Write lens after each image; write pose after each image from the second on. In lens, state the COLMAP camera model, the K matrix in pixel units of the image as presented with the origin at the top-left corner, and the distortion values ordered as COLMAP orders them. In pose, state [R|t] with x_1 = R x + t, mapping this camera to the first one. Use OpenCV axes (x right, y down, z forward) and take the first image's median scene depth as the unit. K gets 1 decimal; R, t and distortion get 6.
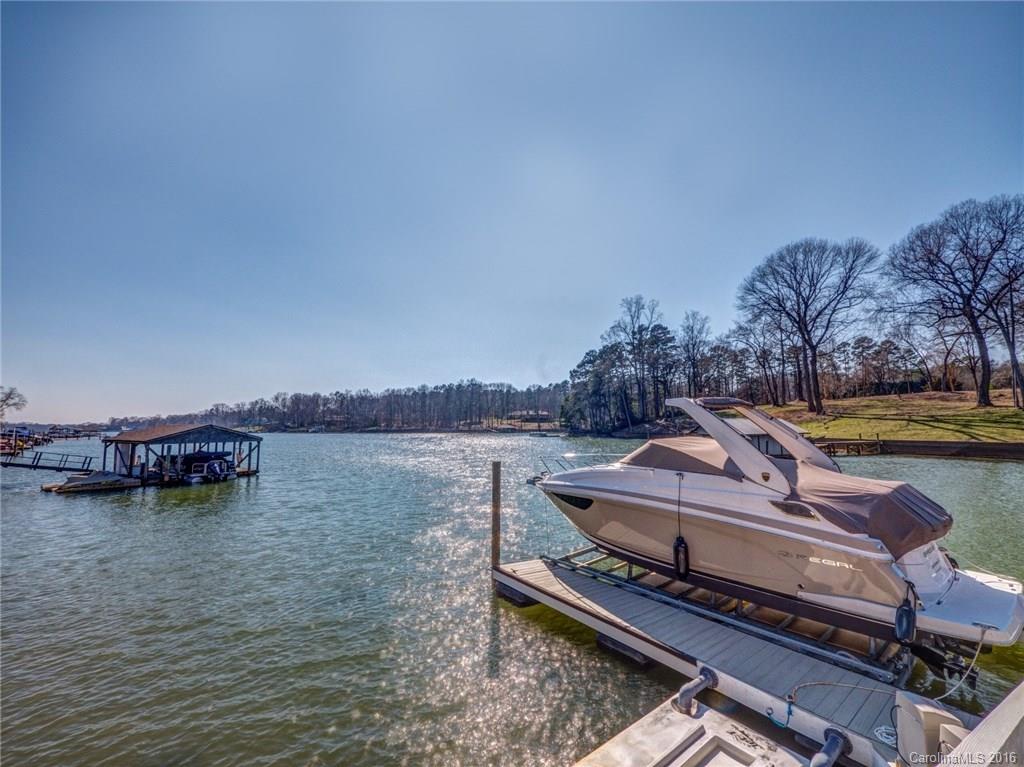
lens RADIAL K [[434.3, 0, 517.9], [0, 434.3, 379.7], [0, 0, 1]] dist [-0.000121, -0.000193]
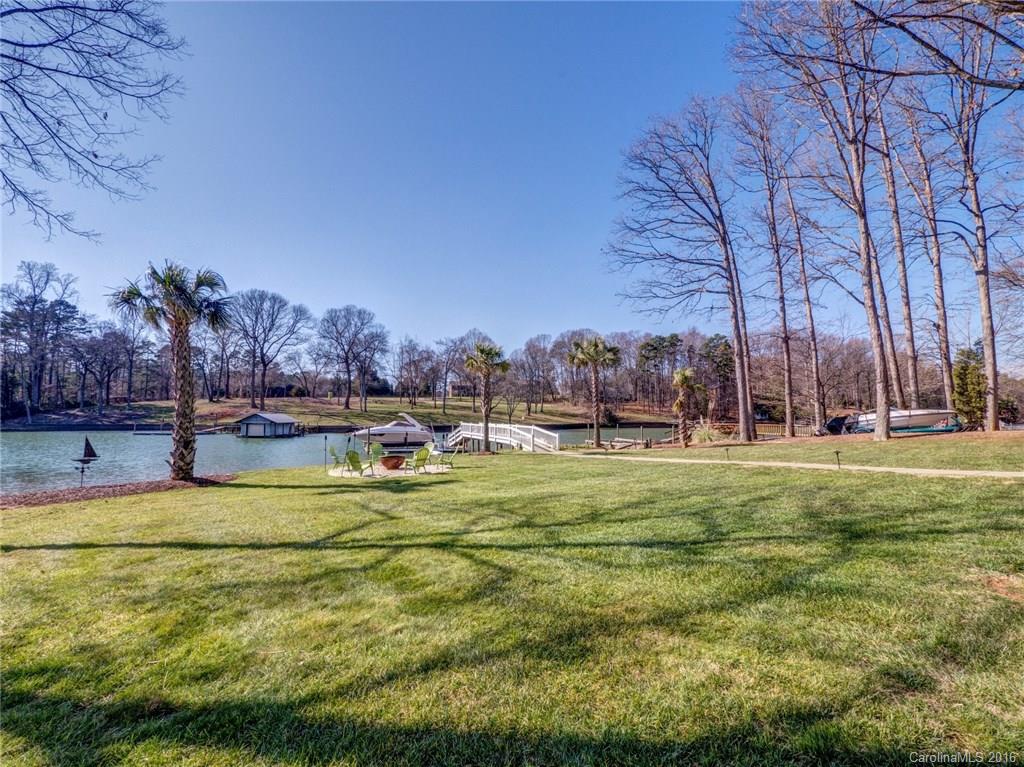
lens RADIAL K [[419.4, 0, 512.0], [0, 419.4, 383.5], [0, 0, 1]] dist [0.000668, -0.000154]
pose [[0.248496, 0.082624, 0.965103, -0.156188], [-0.105940, 0.992696, -0.057709, -0.005784], [-0.962822, -0.087903, 0.255434, -0.057263]]
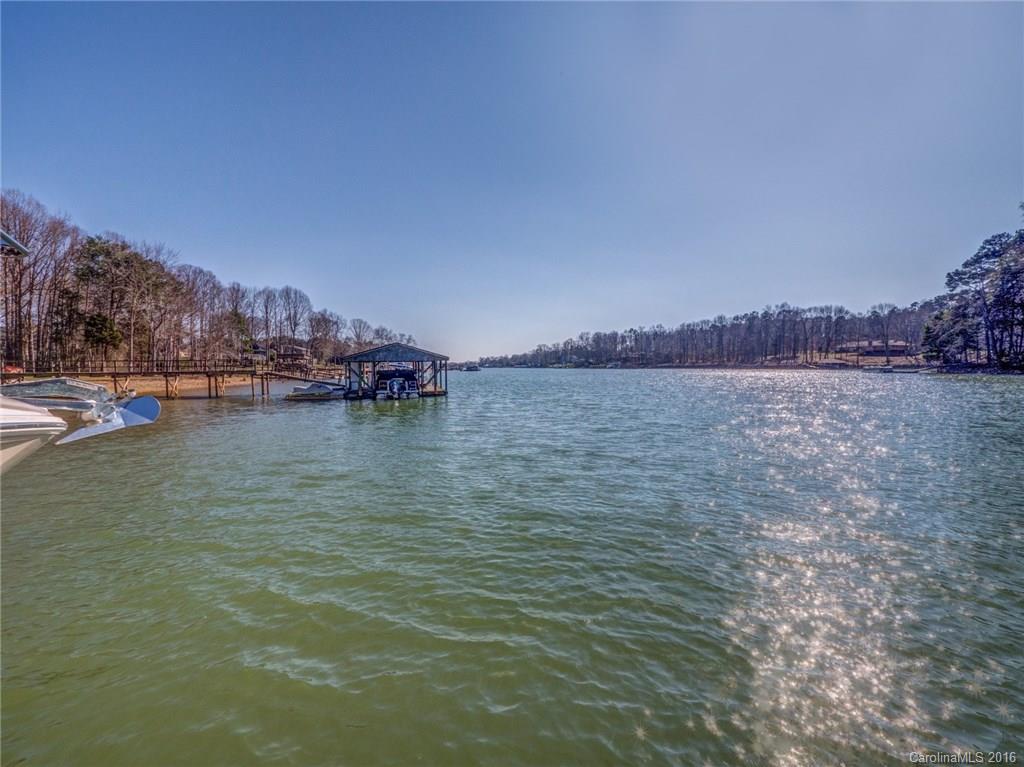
lens RADIAL K [[434.3, 0, 517.9], [0, 434.3, 379.7], [0, 0, 1]] dist [-0.000121, -0.000193]
pose [[0.785386, 0.023039, -0.618578, 0.013818], [0.065372, 0.990632, 0.119897, 0.011194], [0.615545, -0.134603, 0.776522, 0.053164]]
